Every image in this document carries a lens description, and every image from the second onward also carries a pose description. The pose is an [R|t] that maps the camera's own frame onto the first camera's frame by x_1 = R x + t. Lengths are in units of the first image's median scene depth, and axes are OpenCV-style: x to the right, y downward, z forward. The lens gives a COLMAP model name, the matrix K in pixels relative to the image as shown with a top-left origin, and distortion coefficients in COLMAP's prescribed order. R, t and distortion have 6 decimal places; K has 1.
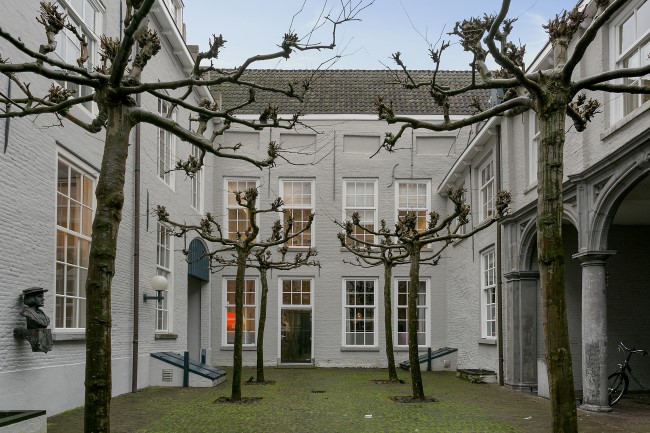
lens RADIAL K [[449.6, 0, 325.5], [0, 449.6, 260.2], [0, 0, 1]] dist [-0.007292, -0.001893]
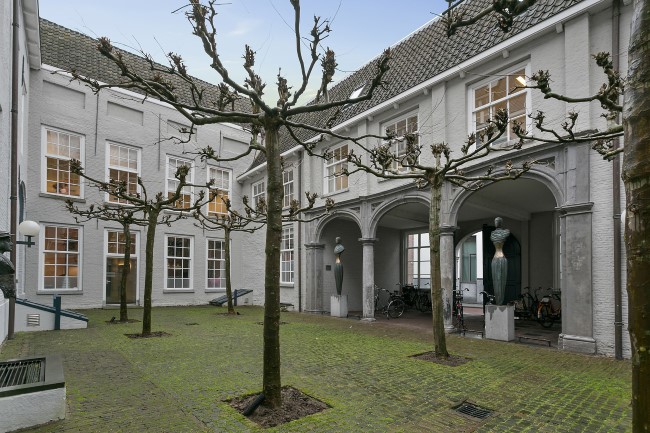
lens RADIAL K [[330.2, 0, 325.0], [0, 330.2, 216.5], [0, 0, 1]] dist [0.001581, 0.000363]
pose [[0.771149, 0.124642, 0.624334, -0.272806], [-0.109400, 0.992004, -0.062918, -0.001099], [-0.627185, -0.019783, 0.778619, 0.007082]]
